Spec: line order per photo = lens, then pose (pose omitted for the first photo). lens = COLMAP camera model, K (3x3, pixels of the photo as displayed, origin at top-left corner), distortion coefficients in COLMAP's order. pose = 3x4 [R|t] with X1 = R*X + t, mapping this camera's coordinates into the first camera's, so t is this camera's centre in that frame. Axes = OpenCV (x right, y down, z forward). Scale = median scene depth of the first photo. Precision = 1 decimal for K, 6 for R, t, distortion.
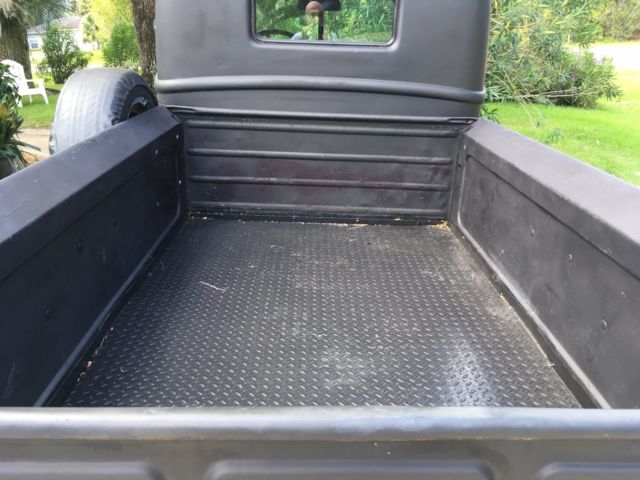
lens RADIAL K [[554.9, 0, 325.2], [0, 554.9, 240.1], [0, 0, 1]] dist [0.062766, -0.084777]
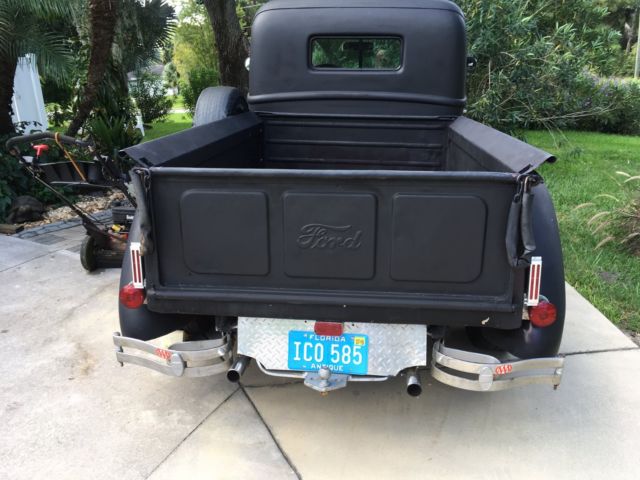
lens RADIAL K [[554.9, 0, 325.2], [0, 554.9, 240.1], [0, 0, 1]] dist [0.062766, -0.084777]
pose [[0.993273, 0.010214, -0.115345, 0.092050], [-0.018015, 0.997604, -0.066792, 0.209025], [0.114387, 0.068421, 0.991077, -0.476934]]
